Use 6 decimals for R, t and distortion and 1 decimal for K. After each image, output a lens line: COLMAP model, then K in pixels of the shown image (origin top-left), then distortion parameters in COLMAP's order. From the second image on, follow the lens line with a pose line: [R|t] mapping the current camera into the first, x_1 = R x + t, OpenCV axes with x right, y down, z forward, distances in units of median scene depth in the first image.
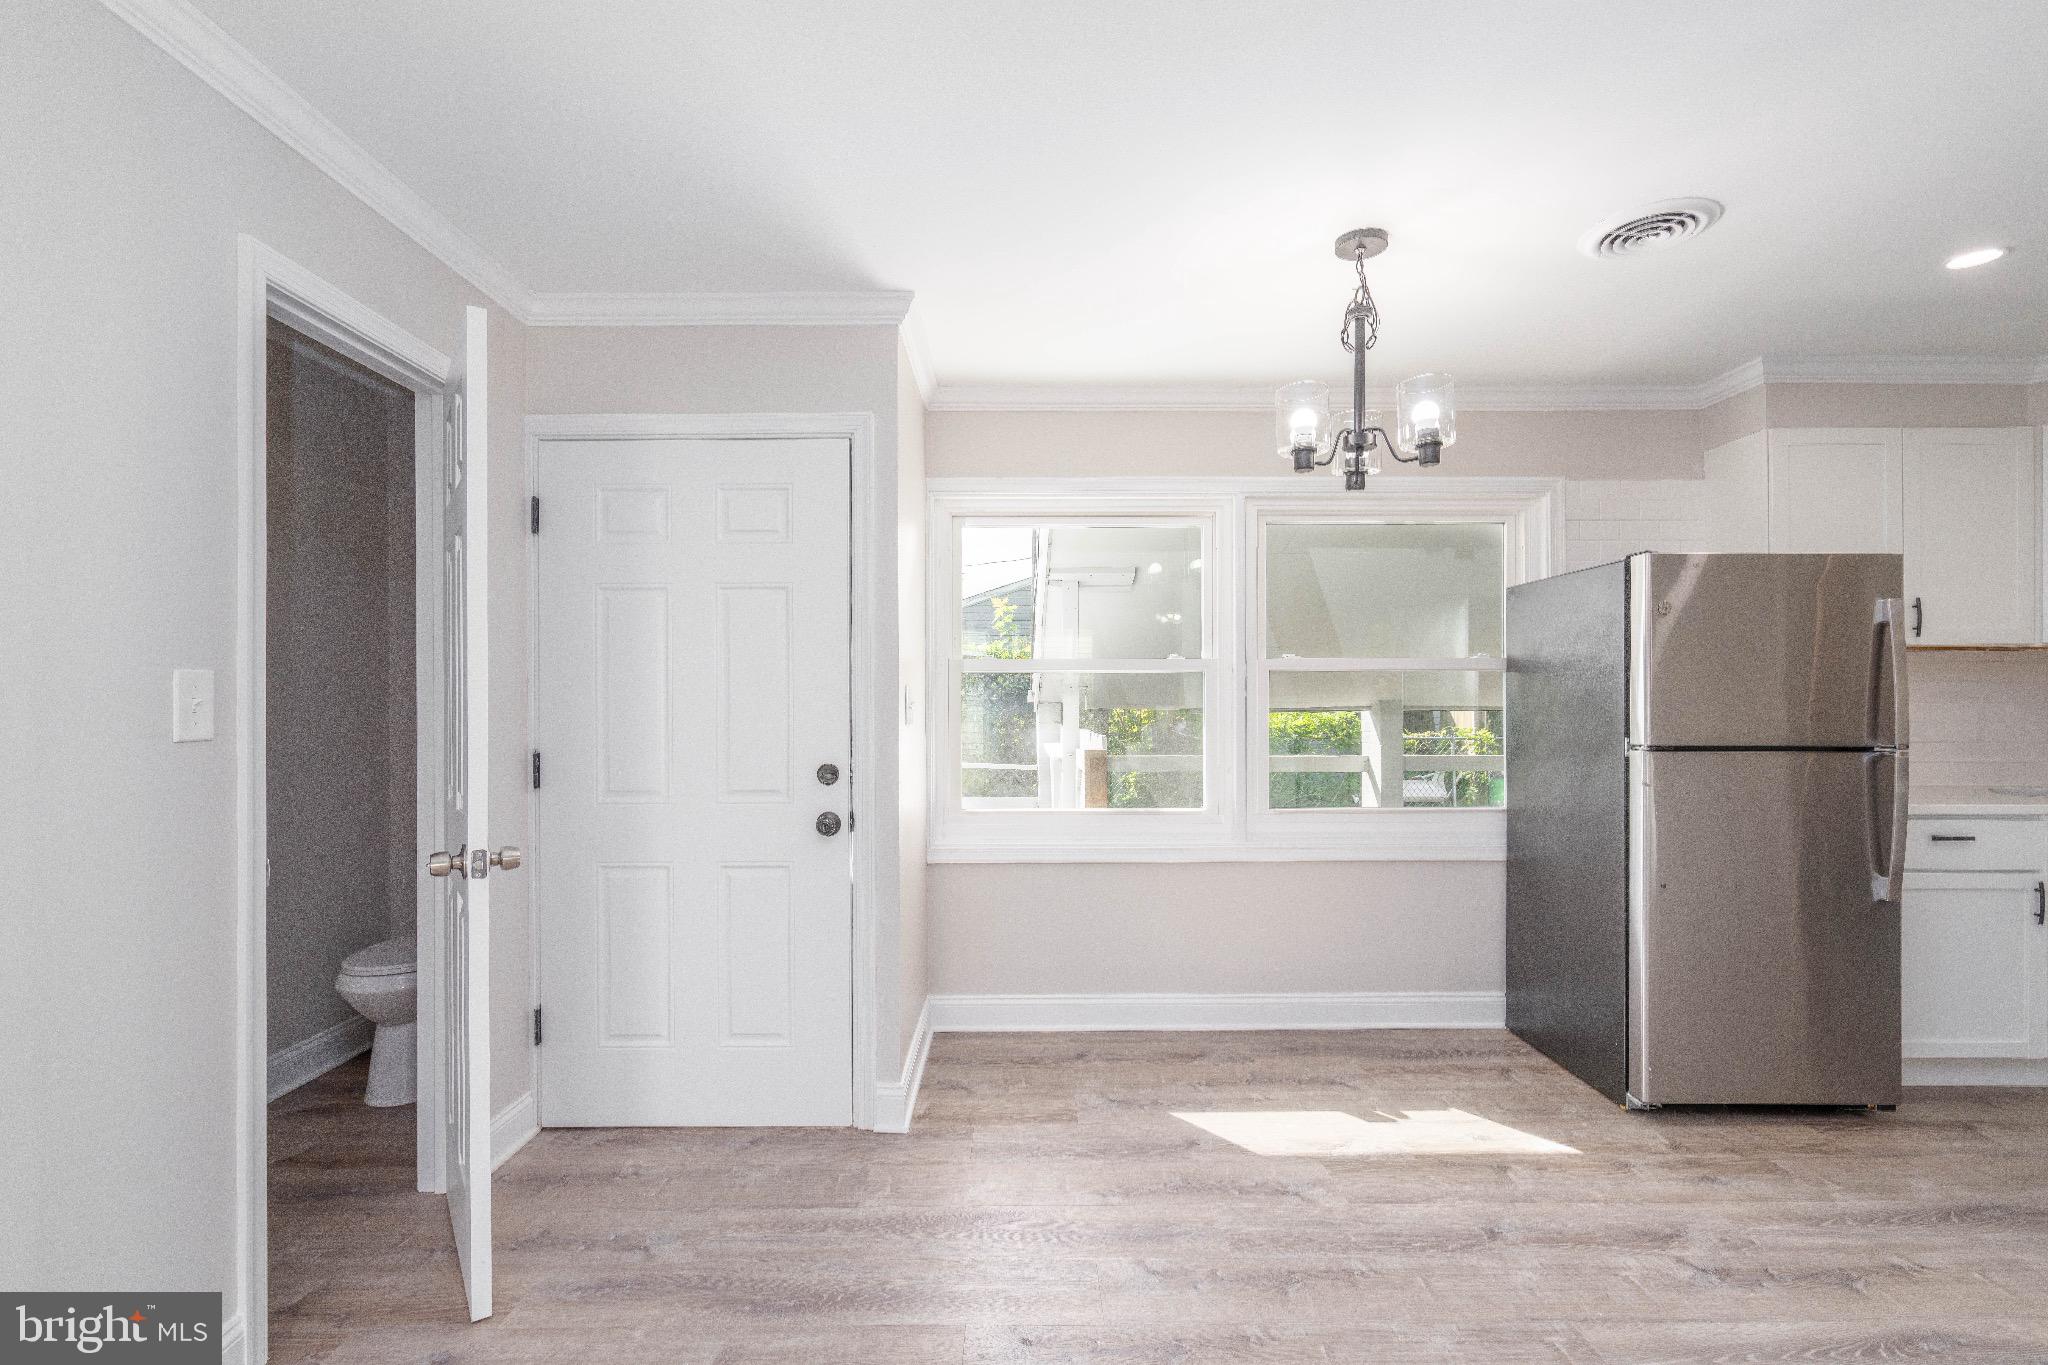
lens RADIAL K [[930.1, 0, 1025.5], [0, 930.1, 701.7], [0, 0, 1]] dist [-0.004420, 0.001313]
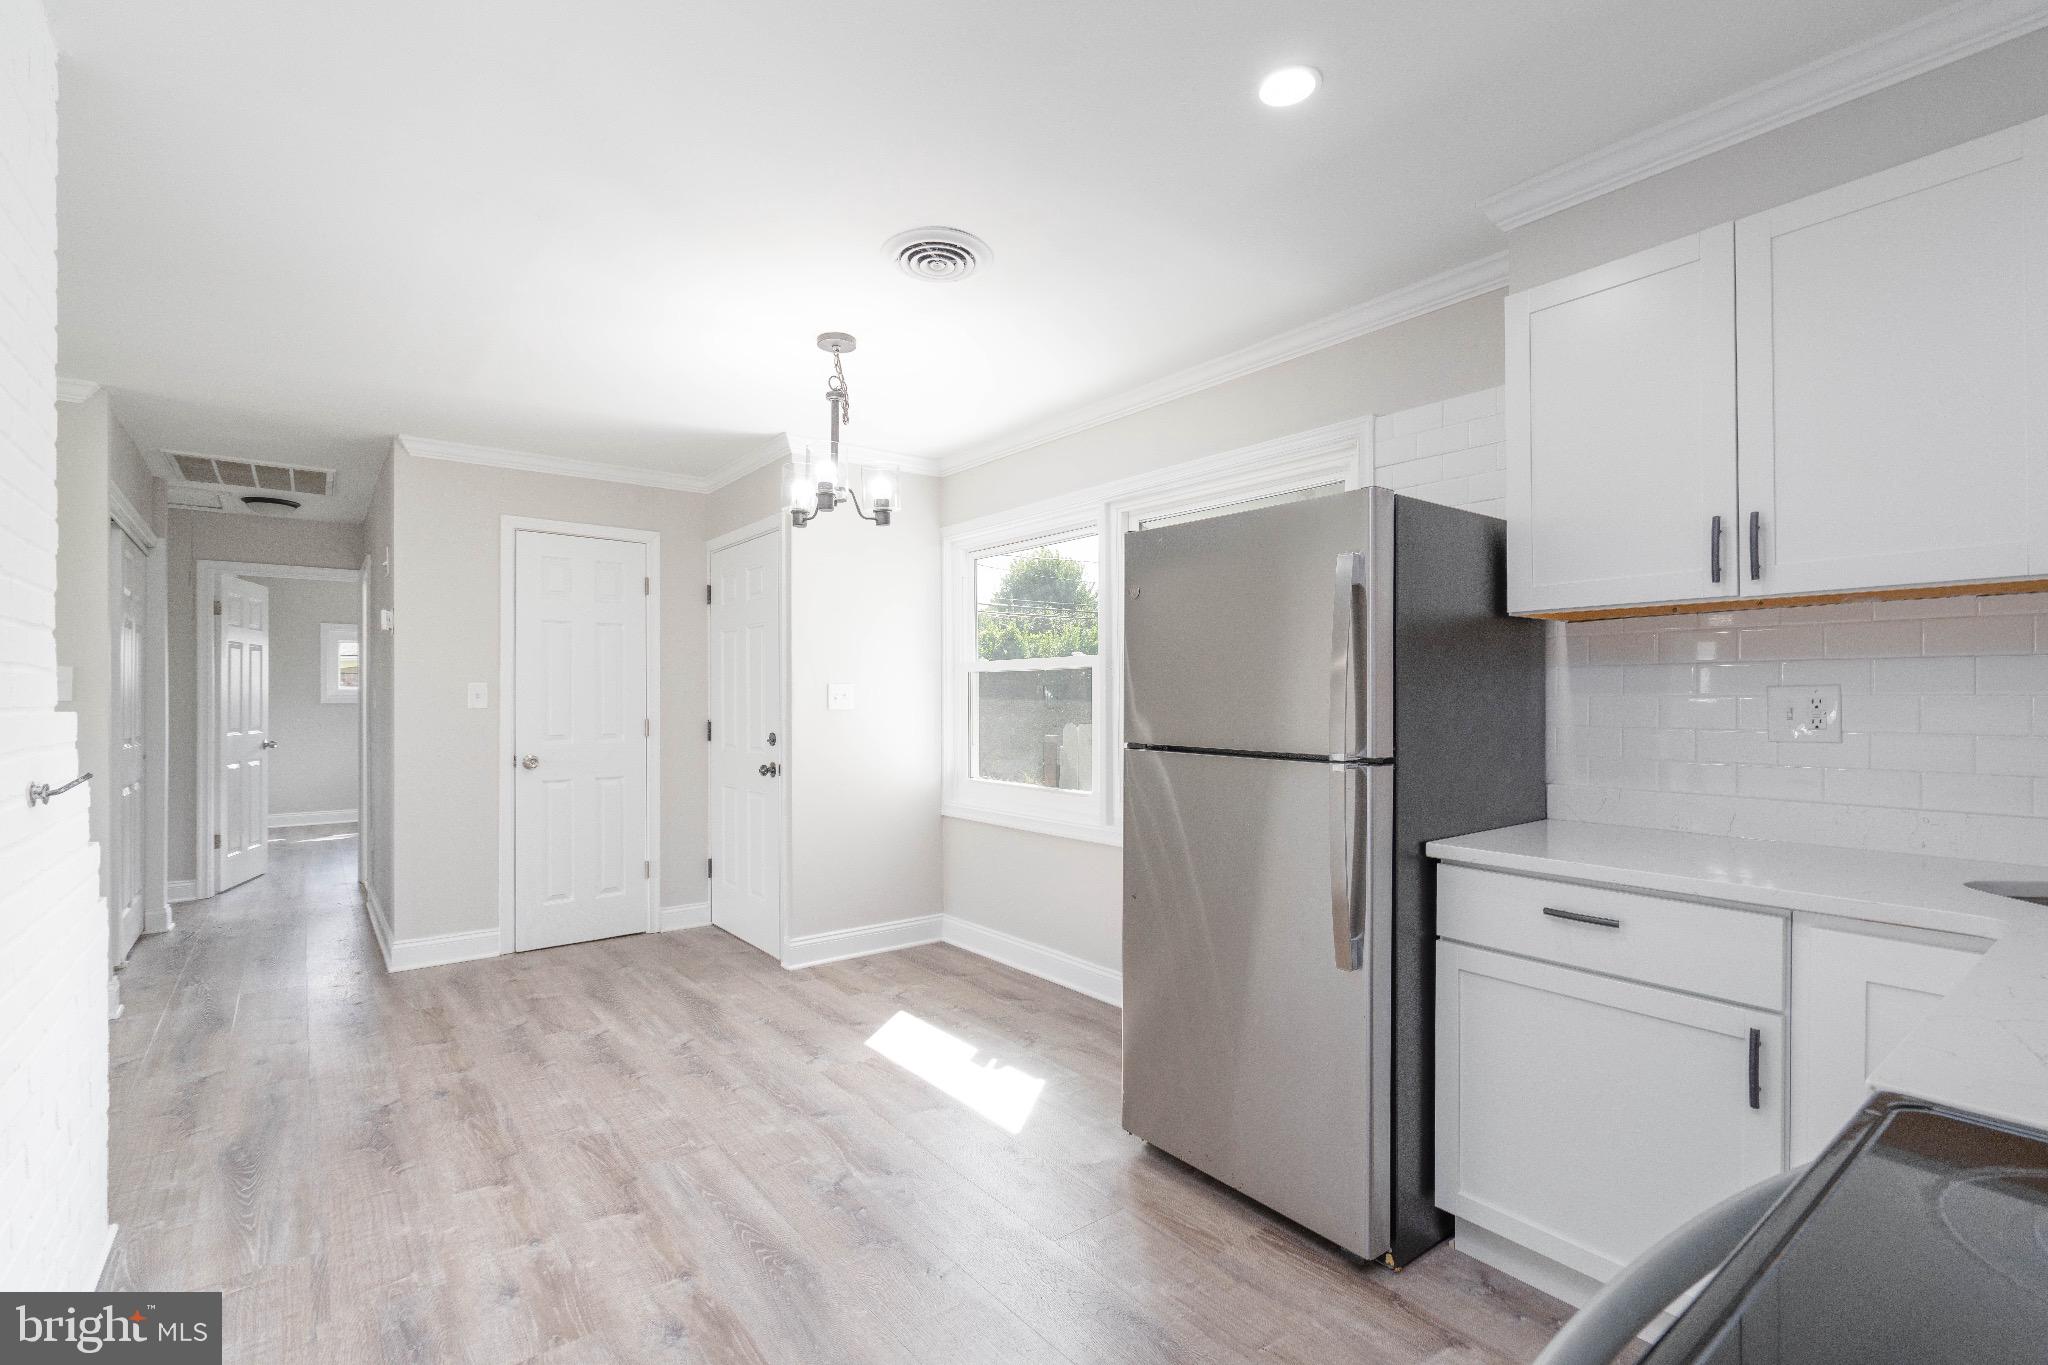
lens RADIAL K [[930.1, 0, 1033.4], [0, 930.1, 690.1], [0, 0, 1]] dist [-0.004420, 0.001313]
pose [[0.617976, -0.003003, -0.786191, 1.297993], [-0.001281, 0.999988, -0.004826, -0.000554], [0.786196, 0.003990, 0.617965, 0.340709]]
